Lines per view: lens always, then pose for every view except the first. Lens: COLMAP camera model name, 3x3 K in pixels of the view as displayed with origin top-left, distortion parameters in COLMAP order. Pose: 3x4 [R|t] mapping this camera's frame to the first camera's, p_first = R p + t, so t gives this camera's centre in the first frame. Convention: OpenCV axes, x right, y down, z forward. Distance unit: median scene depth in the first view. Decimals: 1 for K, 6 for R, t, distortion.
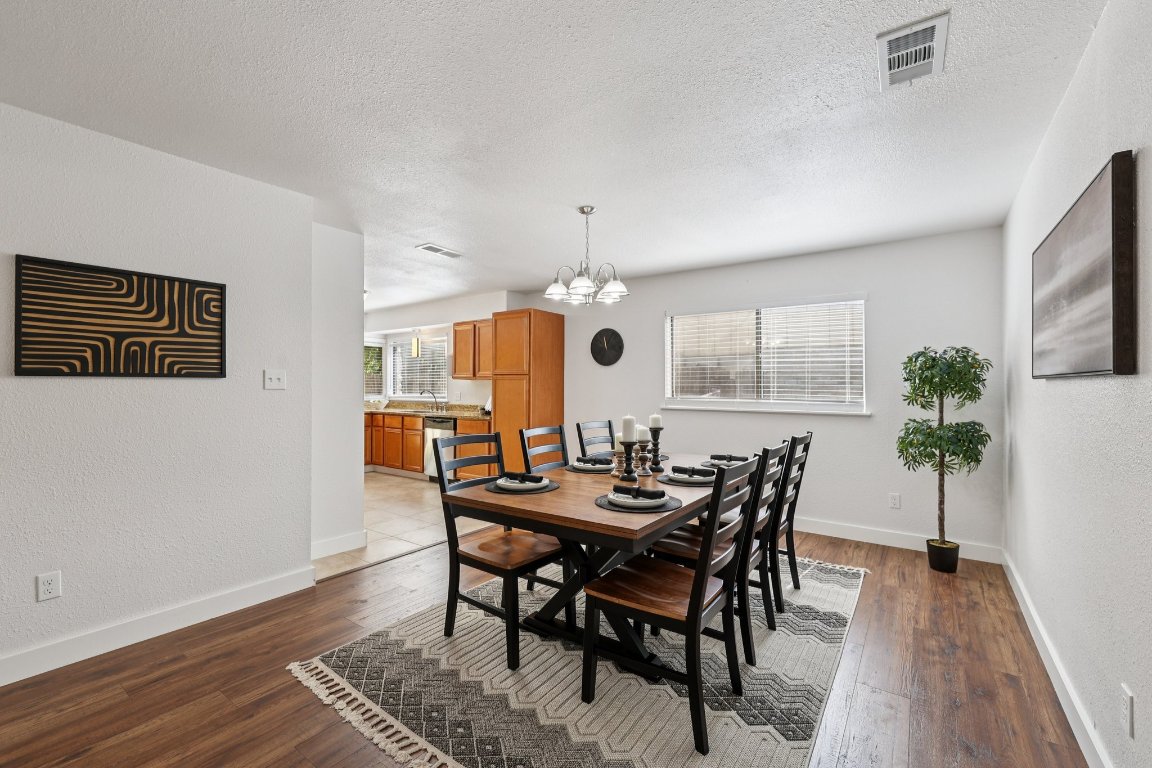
lens RADIAL K [[489.8, 0, 576.0], [0, 489.8, 384.0], [0, 0, 1]] dist [0.001263, 0.000191]
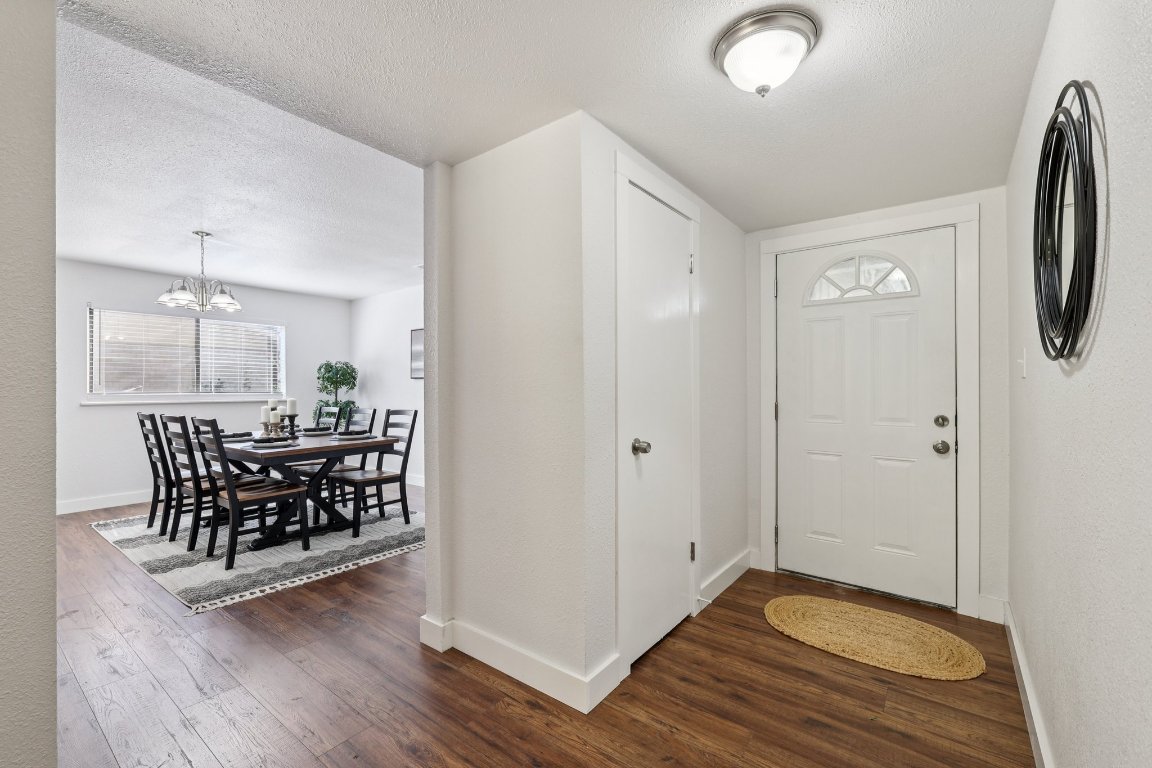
lens RADIAL K [[489.8, 0, 576.0], [0, 489.8, 384.0], [0, 0, 1]] dist [0.001263, 0.000191]
pose [[0.035923, 0.001855, 0.999353, -1.123778], [-0.001060, 0.999998, -0.001818, 0.015303], [-0.999354, -0.000994, 0.035925, 0.021173]]
